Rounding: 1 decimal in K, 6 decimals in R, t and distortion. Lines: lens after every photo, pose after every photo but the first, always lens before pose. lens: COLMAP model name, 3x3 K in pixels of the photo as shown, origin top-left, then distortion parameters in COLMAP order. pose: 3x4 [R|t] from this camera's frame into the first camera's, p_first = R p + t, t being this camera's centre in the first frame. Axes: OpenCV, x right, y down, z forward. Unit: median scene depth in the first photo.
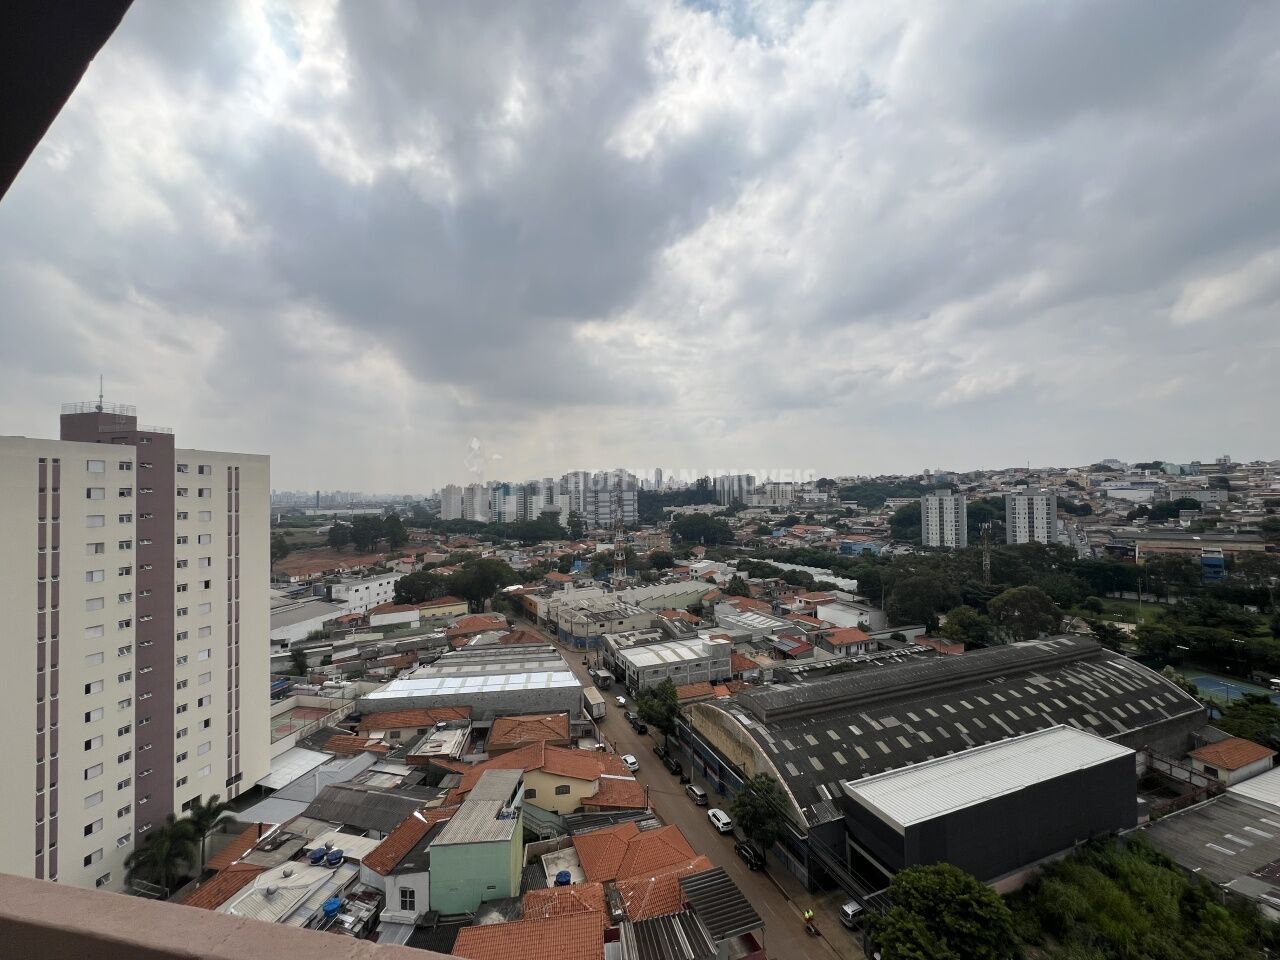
lens RADIAL K [[509.6, 0, 640.0], [0, 509.6, 482.1], [0, 0, 1]] dist [-0.000369, 0.000032]
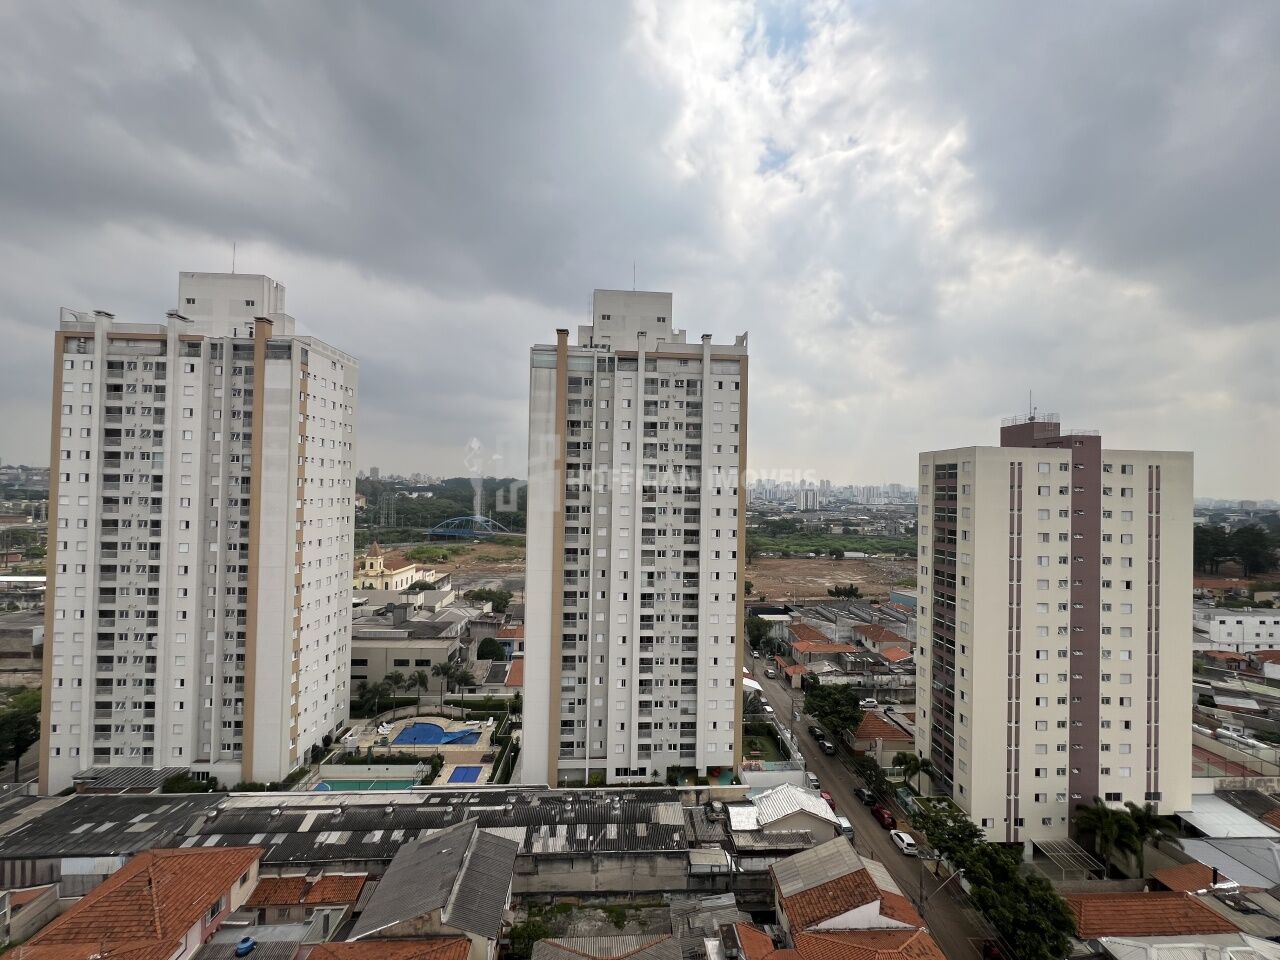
lens RADIAL K [[509.6, 0, 640.0], [0, 509.6, 482.1], [0, 0, 1]] dist [-0.000369, 0.000032]
pose [[0.273873, 0.006488, -0.961744, -0.167148], [-0.004754, 0.999974, 0.005392, 0.000158], [0.961754, 0.003095, 0.273897, -0.195464]]
